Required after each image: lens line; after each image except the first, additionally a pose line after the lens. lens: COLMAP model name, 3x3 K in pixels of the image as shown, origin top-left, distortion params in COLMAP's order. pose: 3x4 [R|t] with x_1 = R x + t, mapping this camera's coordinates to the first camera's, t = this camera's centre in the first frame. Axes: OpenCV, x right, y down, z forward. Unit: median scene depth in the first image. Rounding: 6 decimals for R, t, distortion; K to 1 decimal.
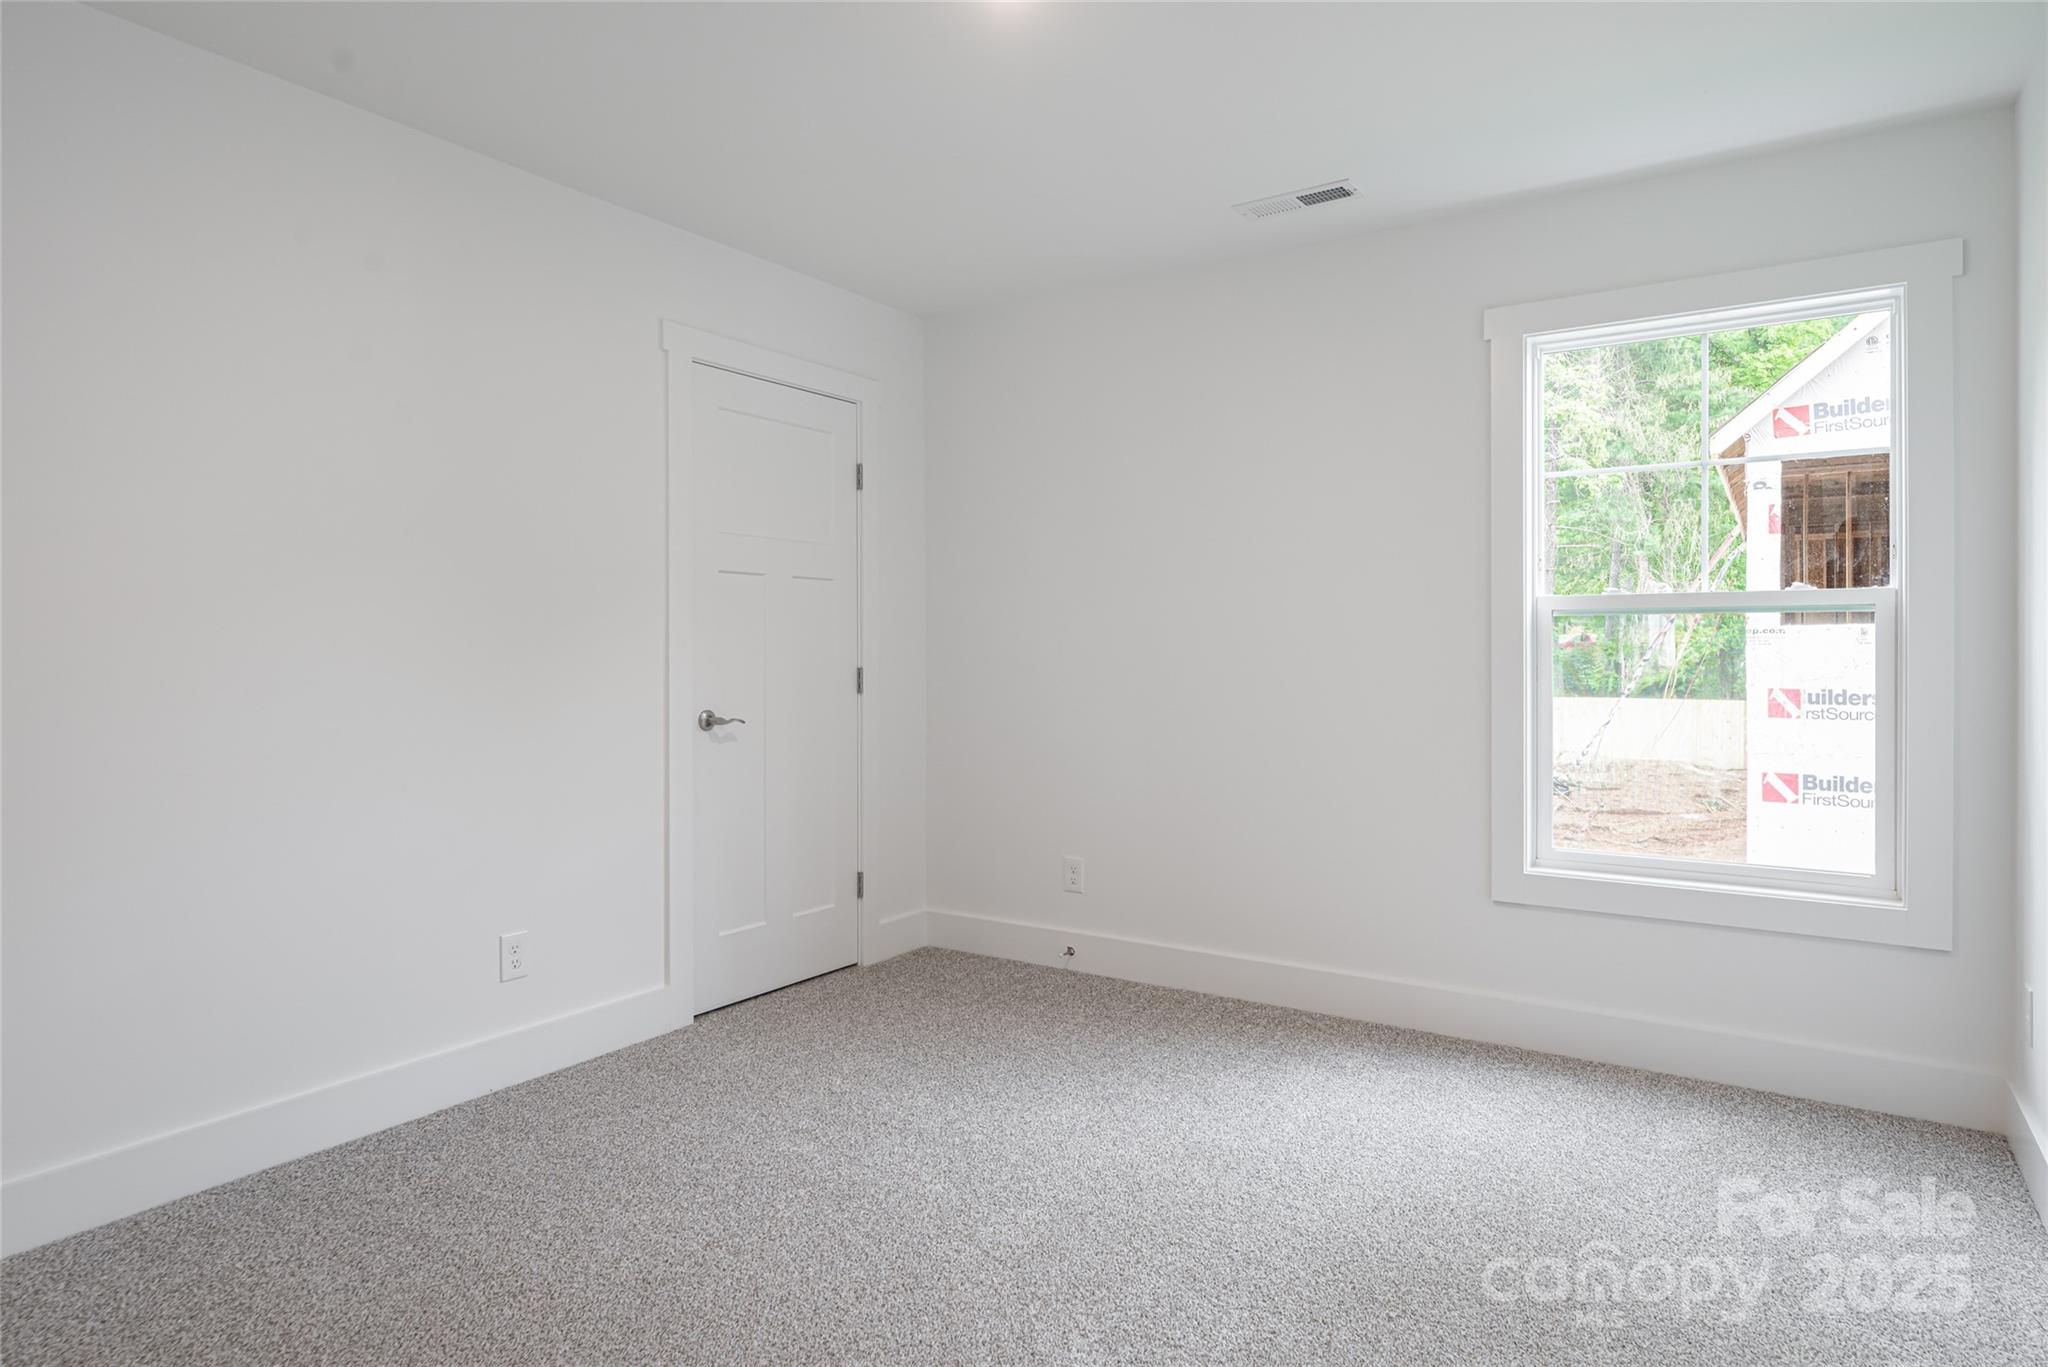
lens RADIAL K [[1158.9, 0, 1024.0], [0, 1158.9, 683.5], [0, 0, 1]] dist [0.032882, 0.000277]
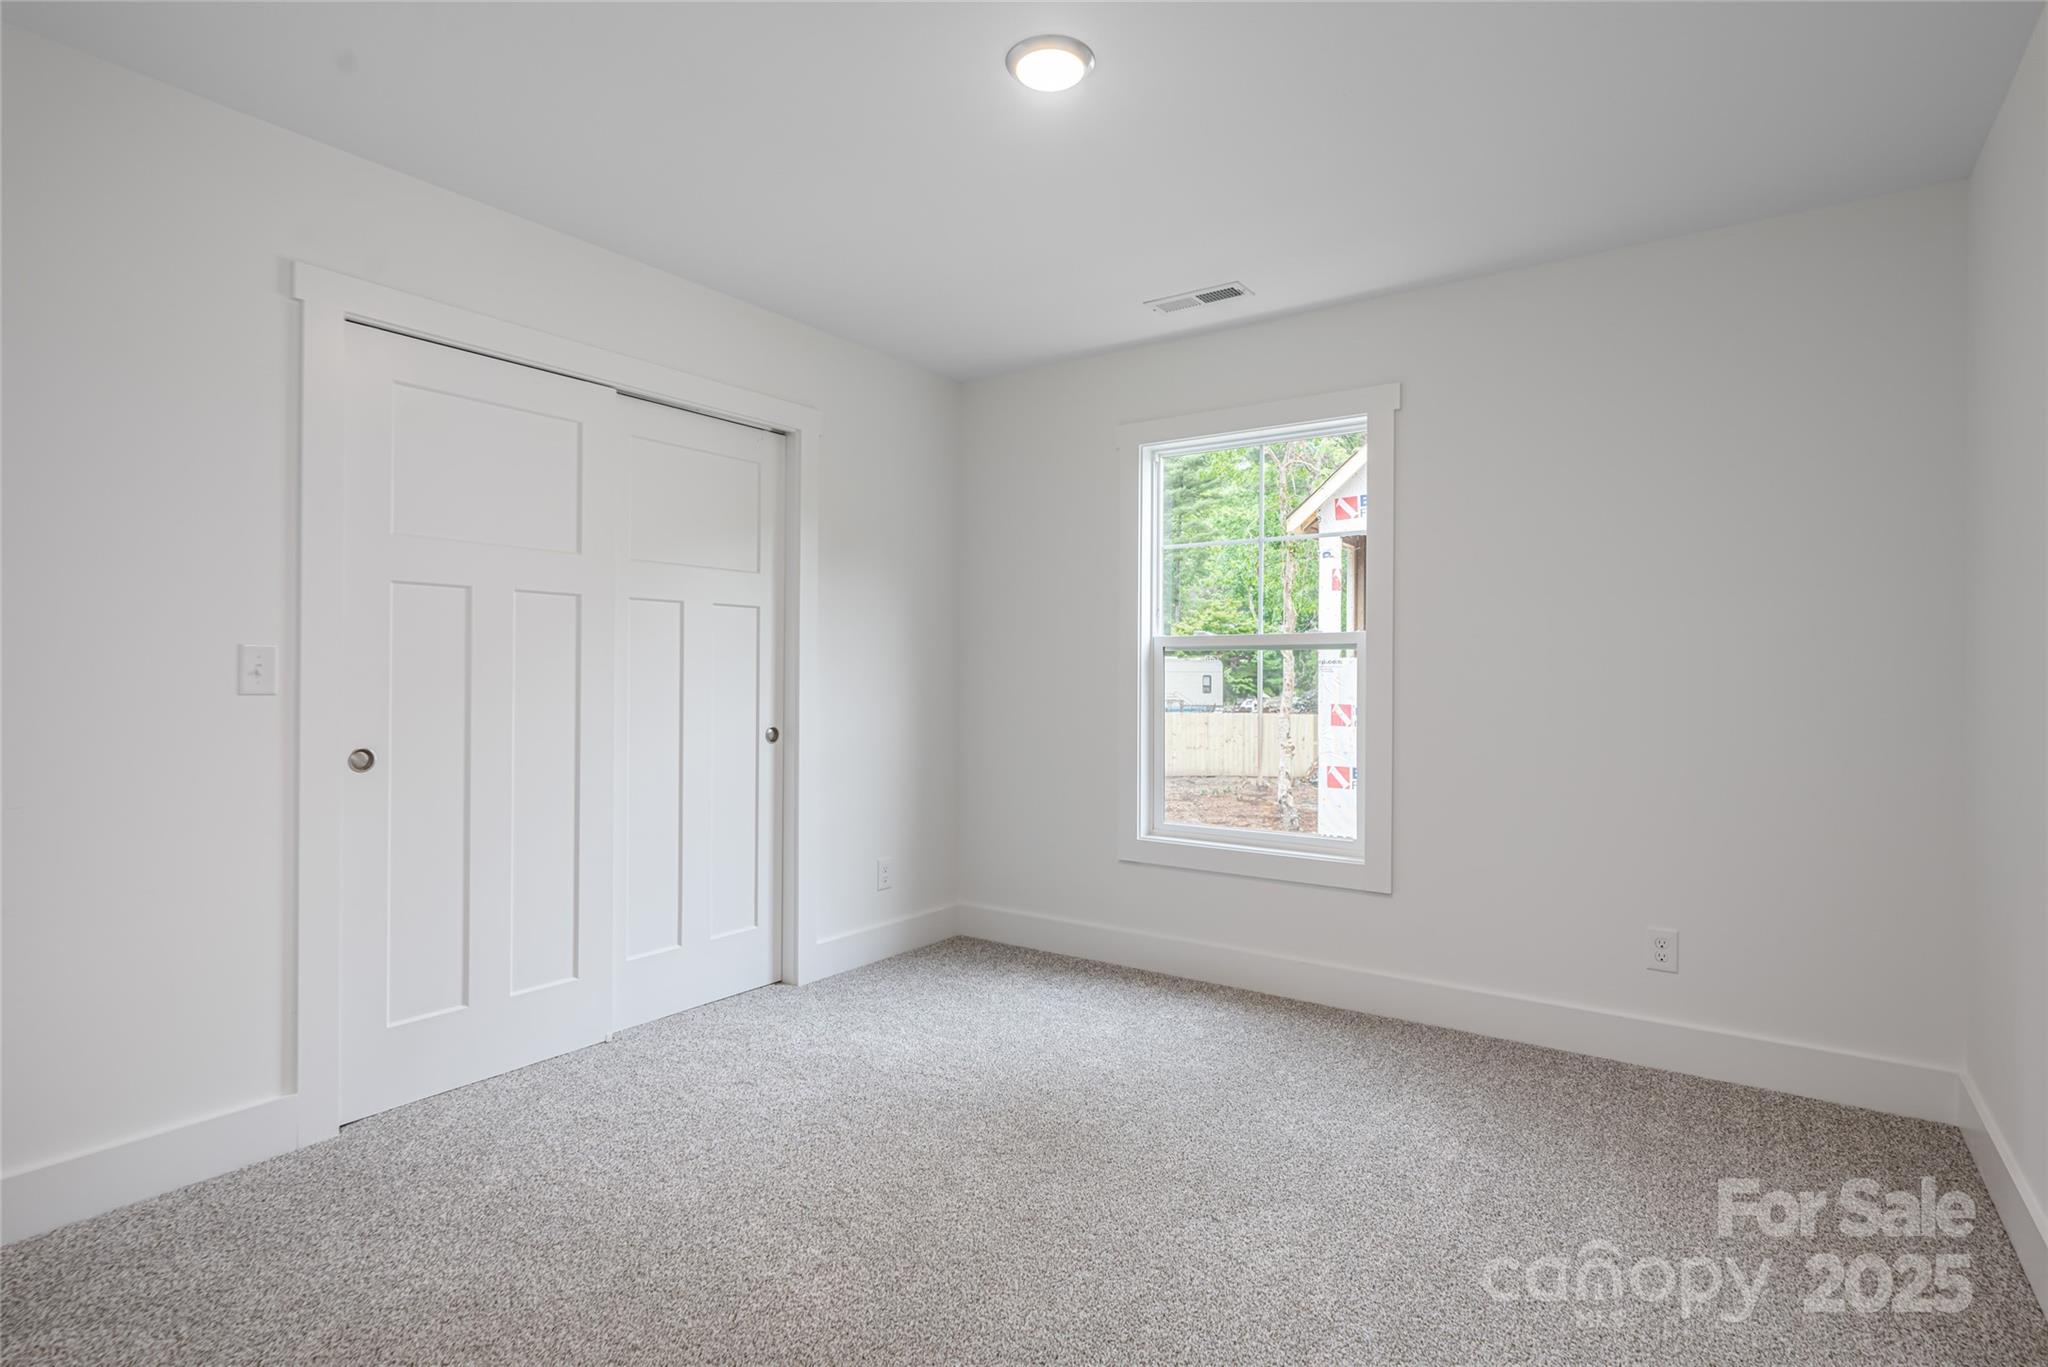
lens RADIAL K [[1030.0, 0, 1024.0], [0, 1030.0, 683.5], [0, 0, 1]] dist [0.000109, -0.000018]
pose [[0.999704, 0.002825, -0.024160, 0.307799], [-0.003263, 0.999831, -0.018116, 0.003136], [0.024105, 0.018190, 0.999544, -0.195109]]
